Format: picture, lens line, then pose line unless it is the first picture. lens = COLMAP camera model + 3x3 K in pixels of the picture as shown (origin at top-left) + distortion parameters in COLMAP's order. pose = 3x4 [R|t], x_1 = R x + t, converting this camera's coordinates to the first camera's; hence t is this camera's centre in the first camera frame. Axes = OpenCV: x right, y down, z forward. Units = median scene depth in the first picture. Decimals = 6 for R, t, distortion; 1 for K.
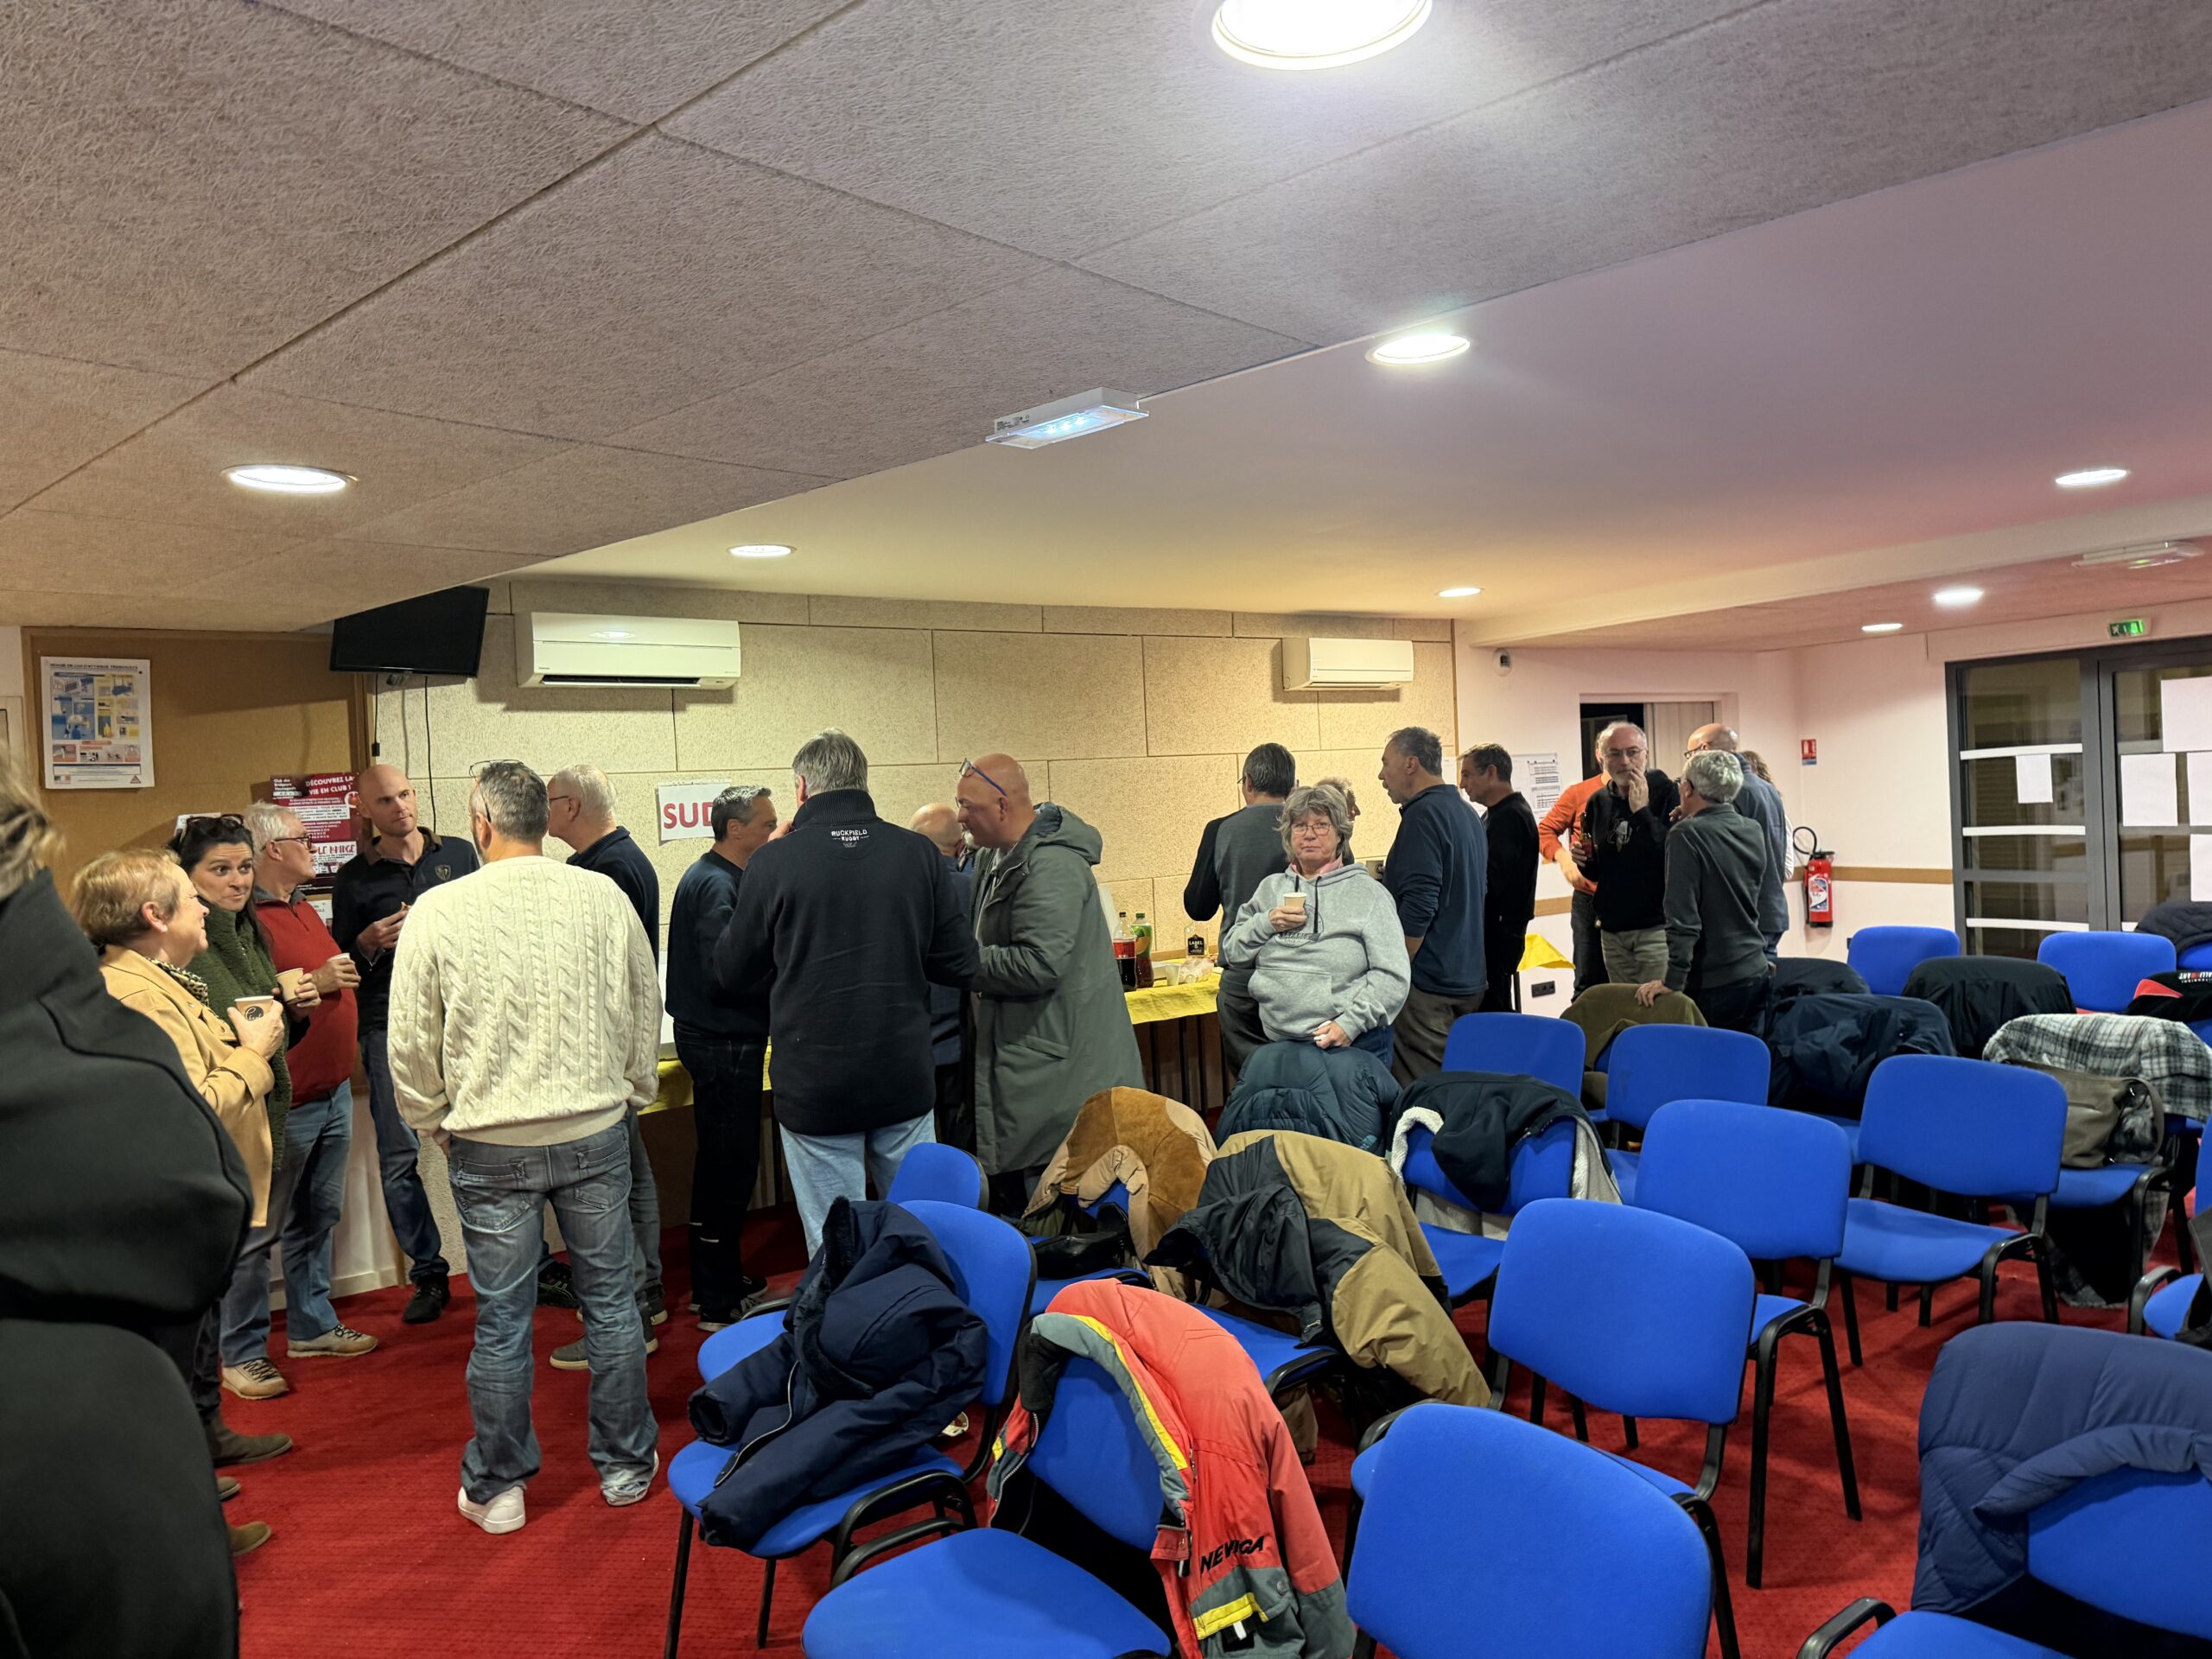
lens RADIAL K [[1541.7, 0, 1084.0], [0, 1541.7, 808.6], [0, 0, 1]] dist [0.035669, -0.056850]
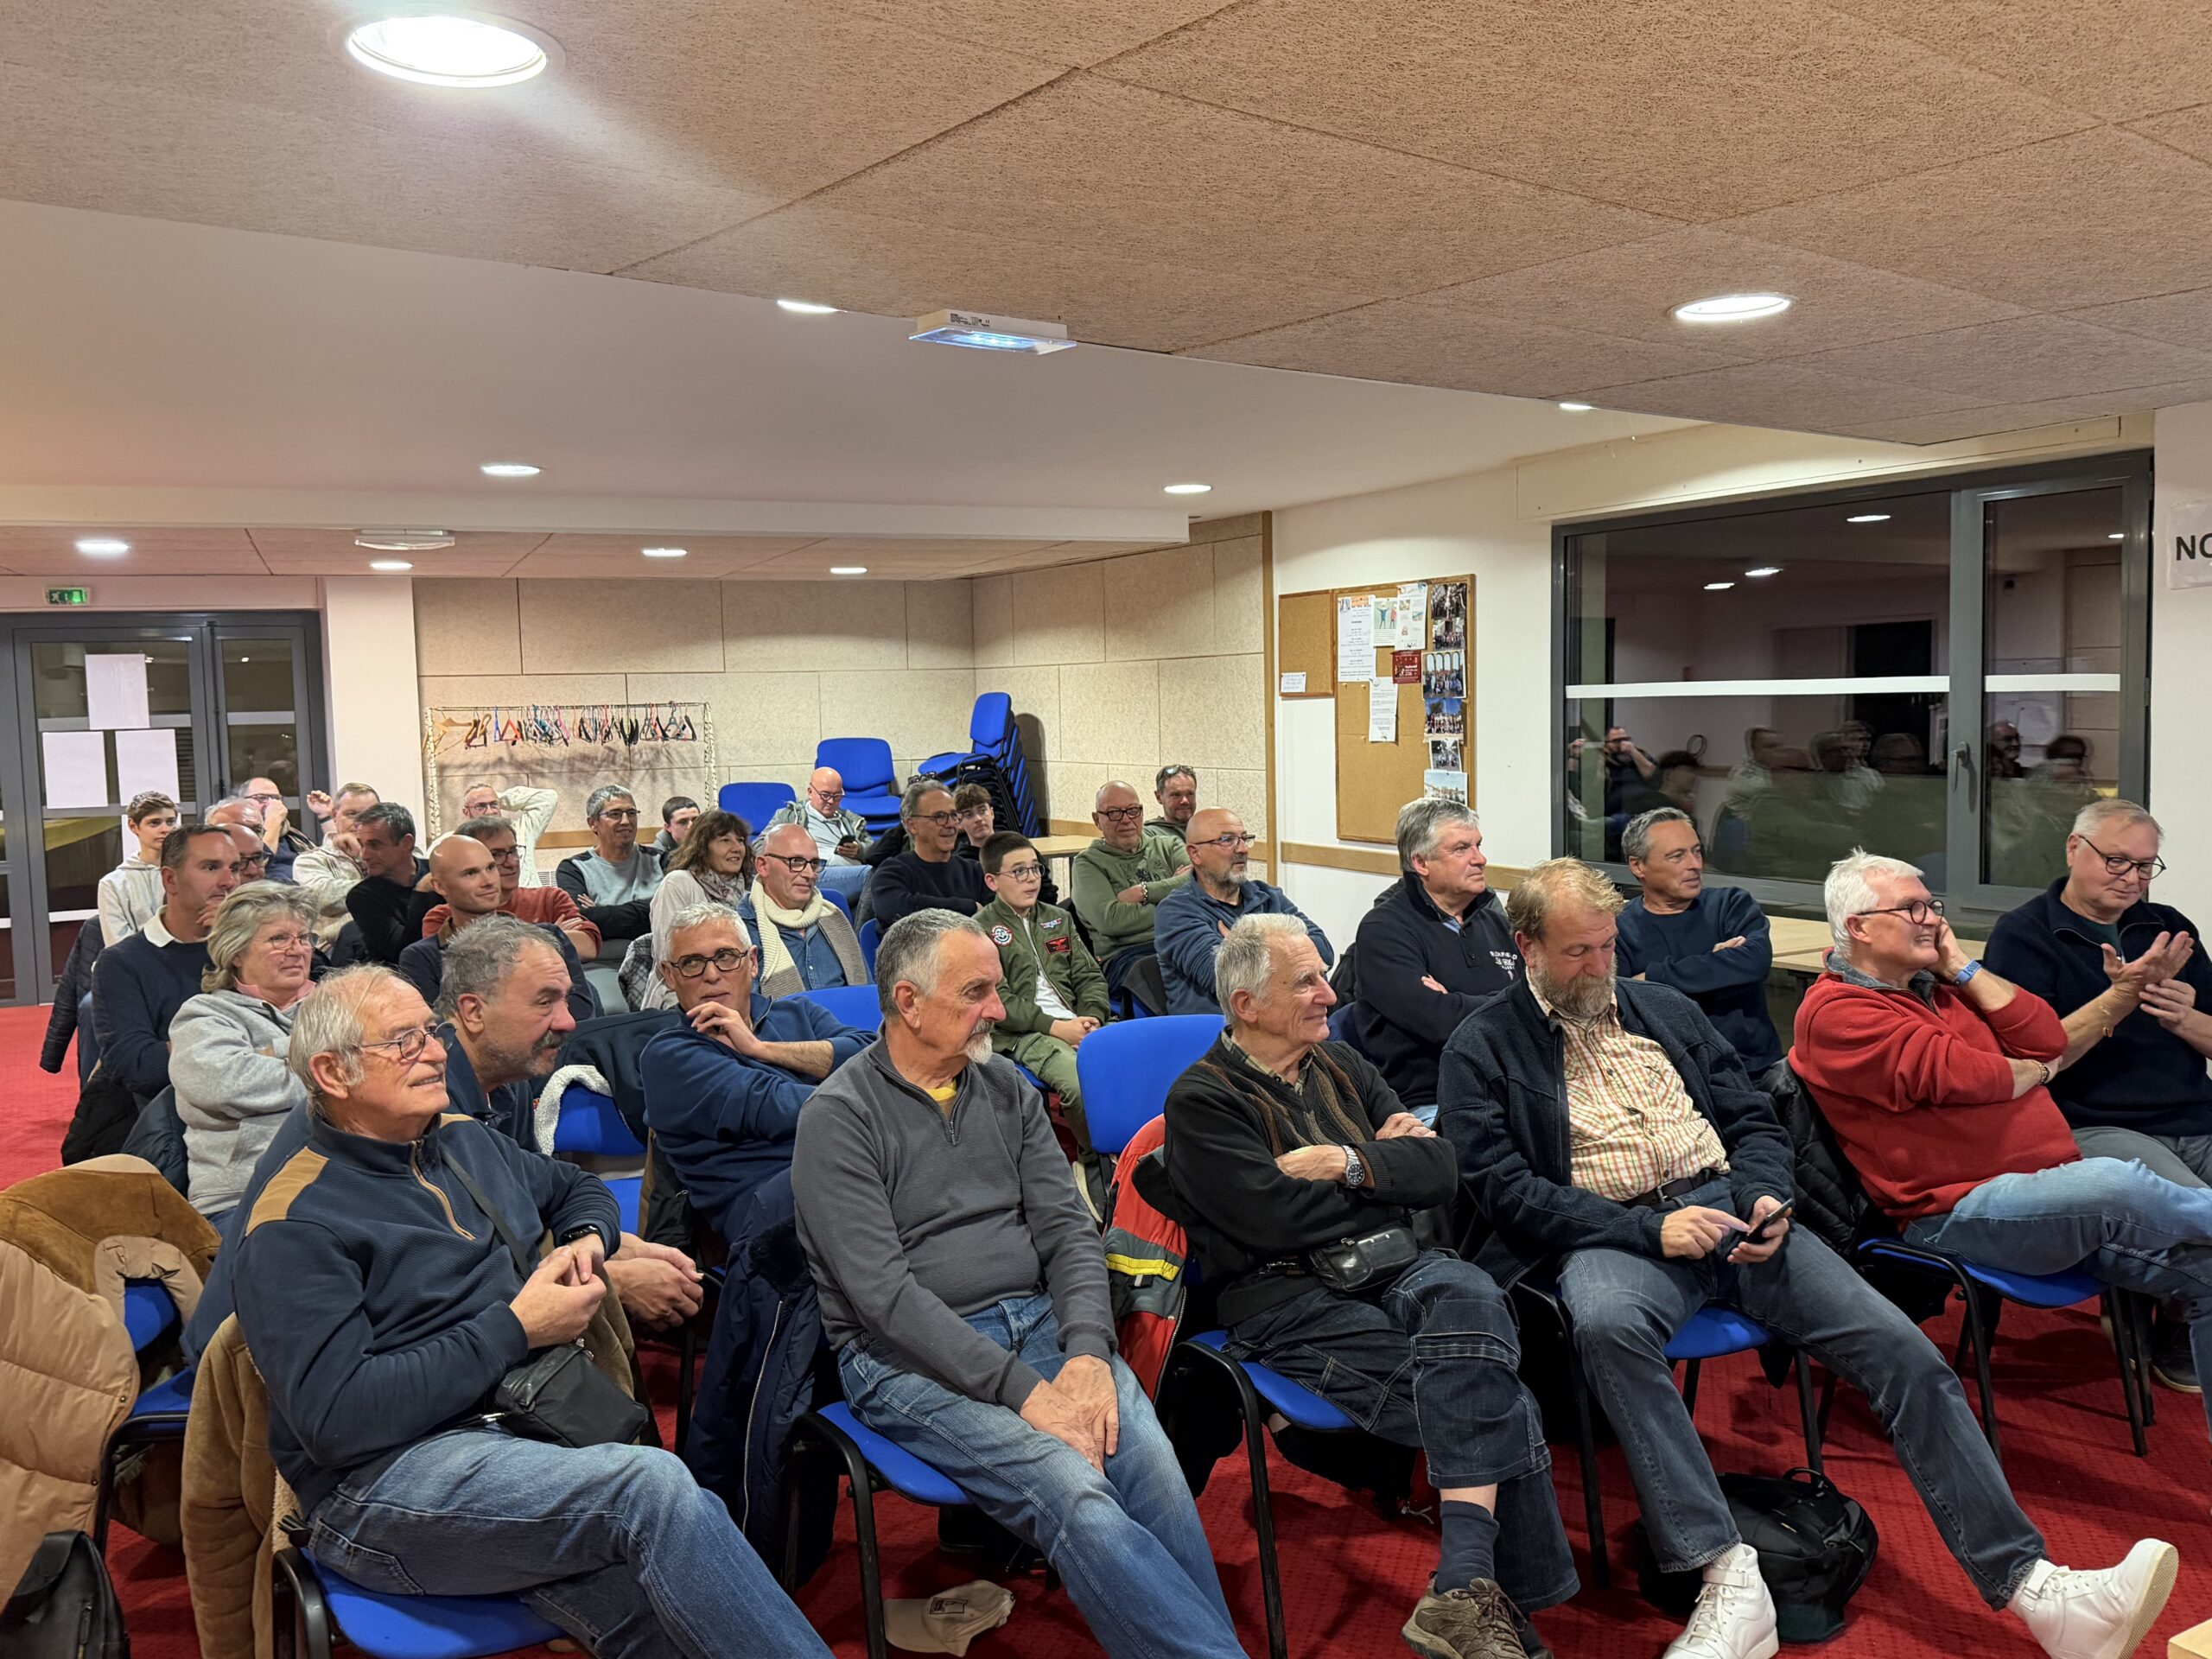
lens RADIAL K [[1842.3, 0, 1108.3], [0, 1842.3, 823.5], [0, 0, 1]] dist [0.034045, -0.008625]
pose [[0.132537, -0.022039, 0.990933, -0.936733], [0.024905, 0.999511, 0.018899, 0.040168], [-0.990865, 0.022174, 0.133021, 0.586934]]
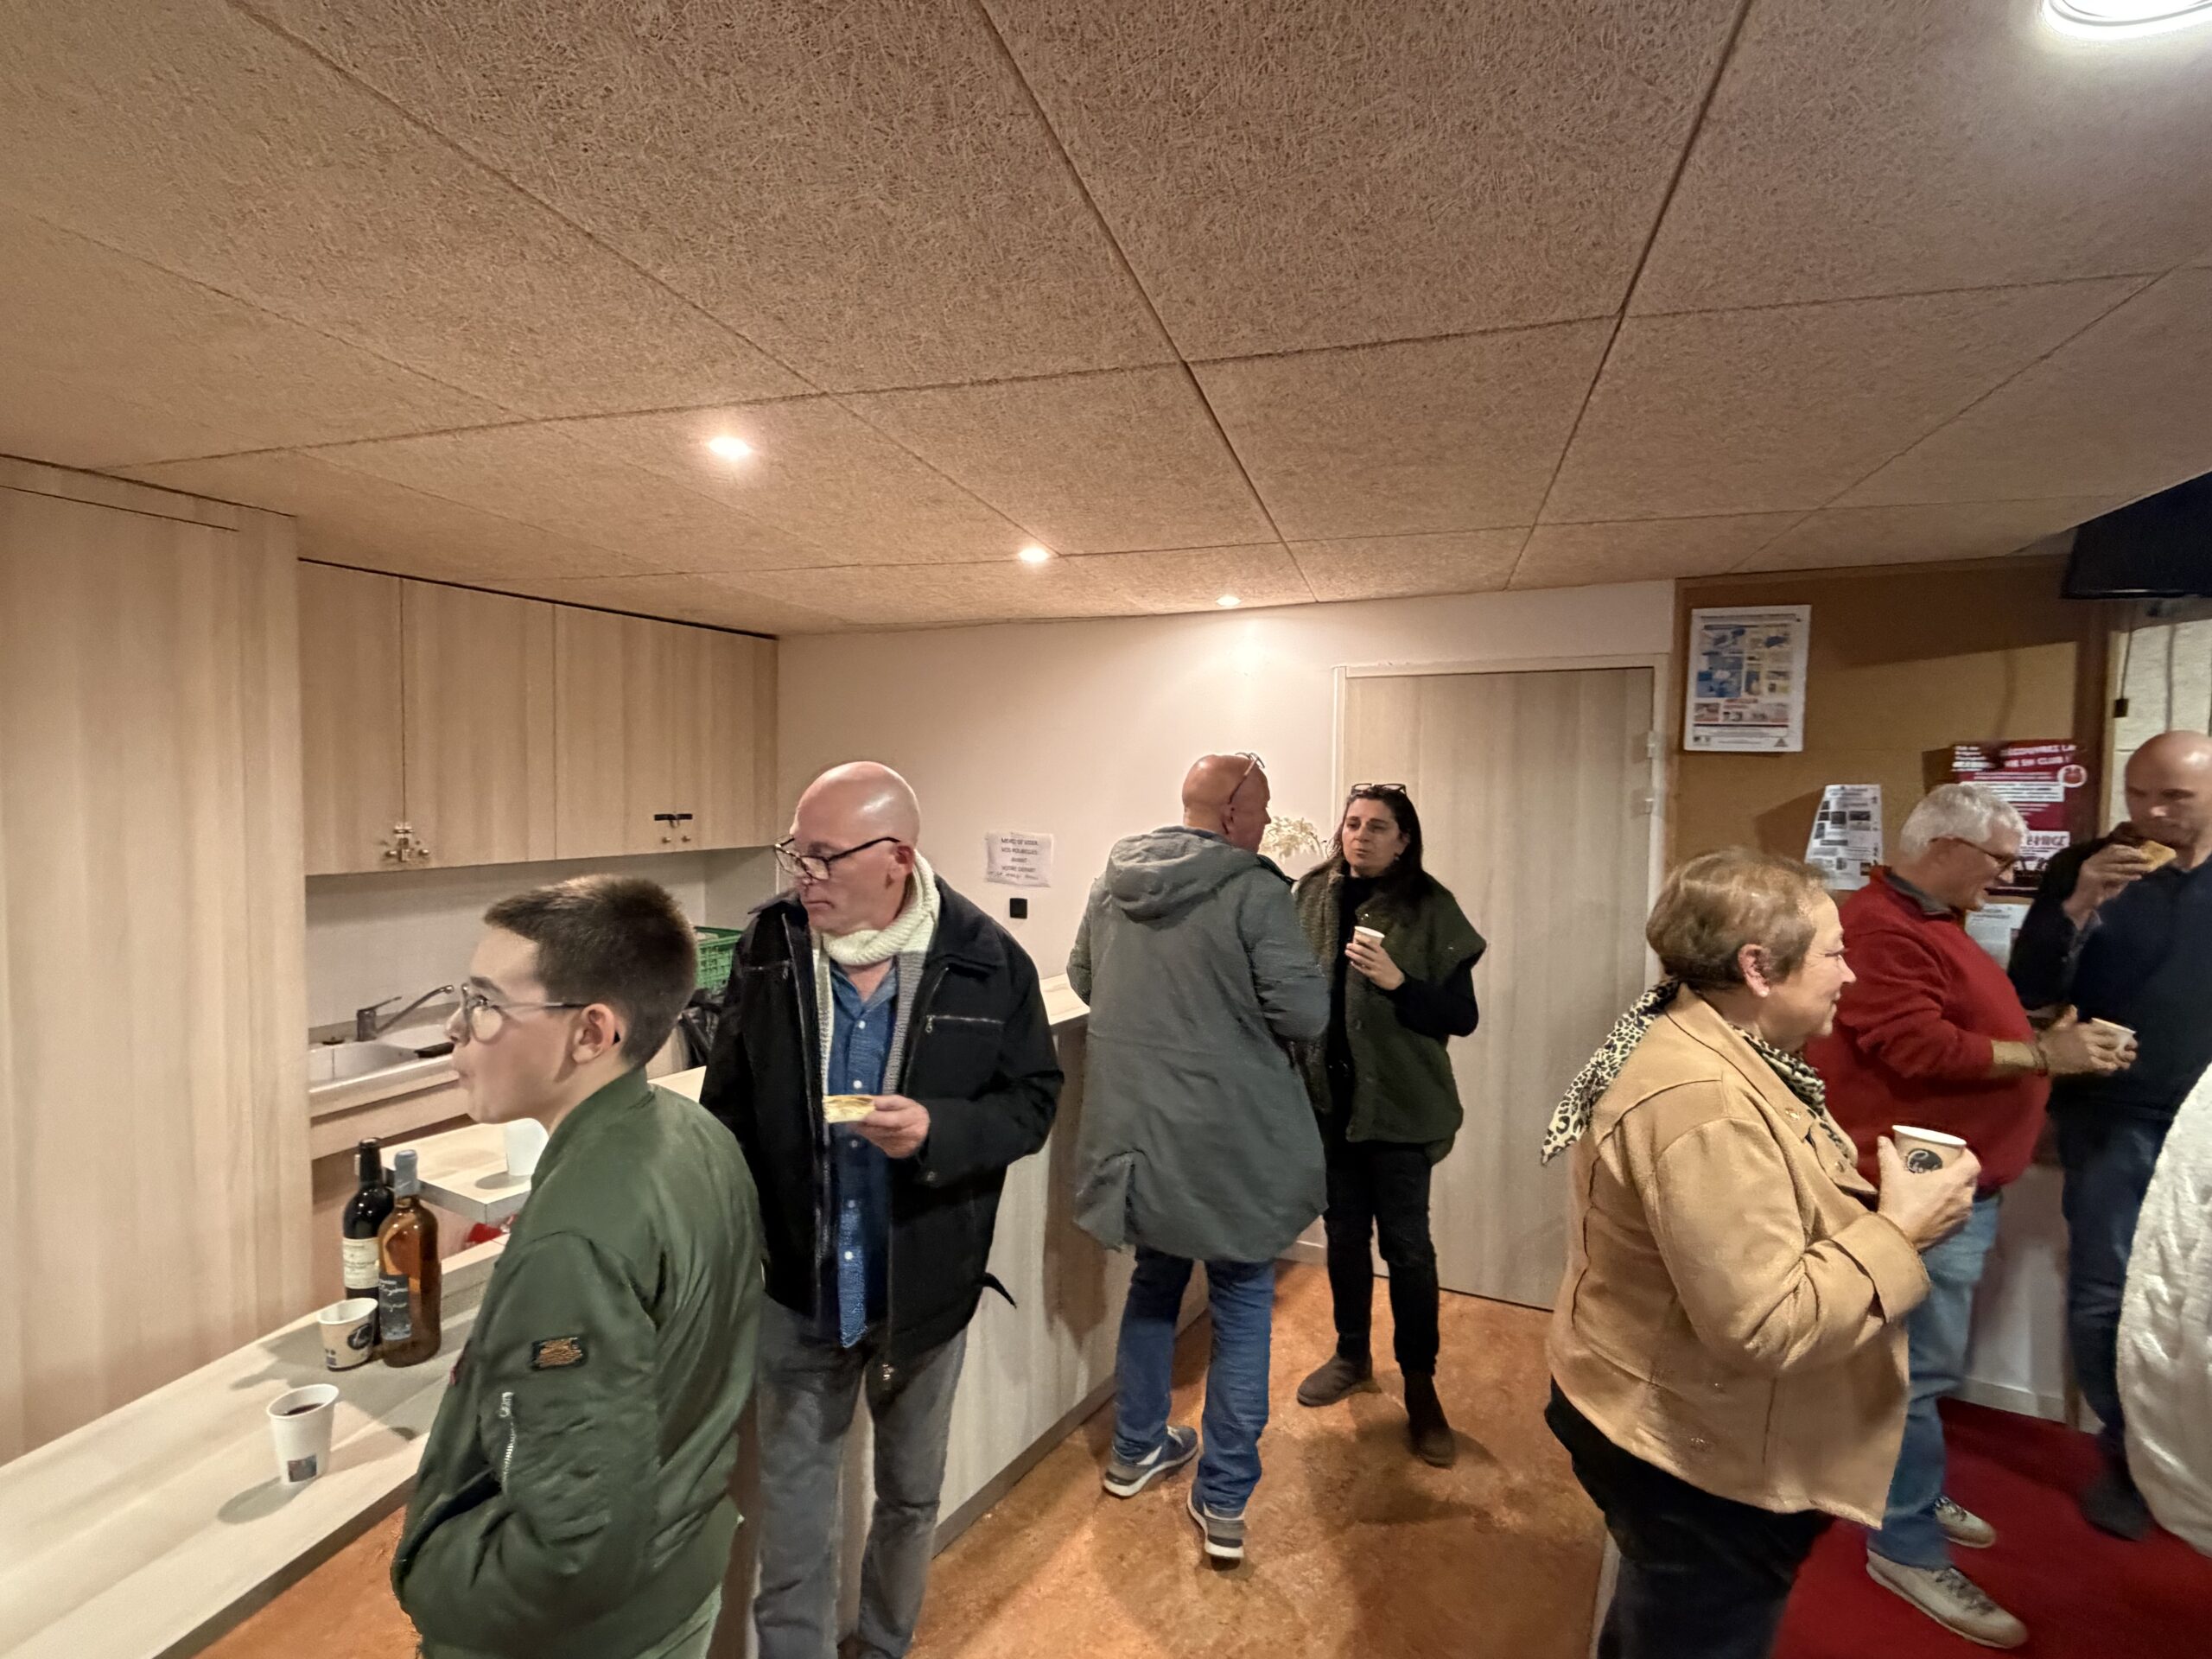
lens RADIAL K [[1081.1, 0, 1101.8], [0, 1081.1, 836.9], [0, 0, 1]] dist [-0.001691, -0.000238]
pose [[0.423814, 0.098523, -0.900375, -0.293904], [-0.042127, 0.995135, 0.089062, -0.004944], [0.904769, 0.000185, 0.425903, 0.527007]]
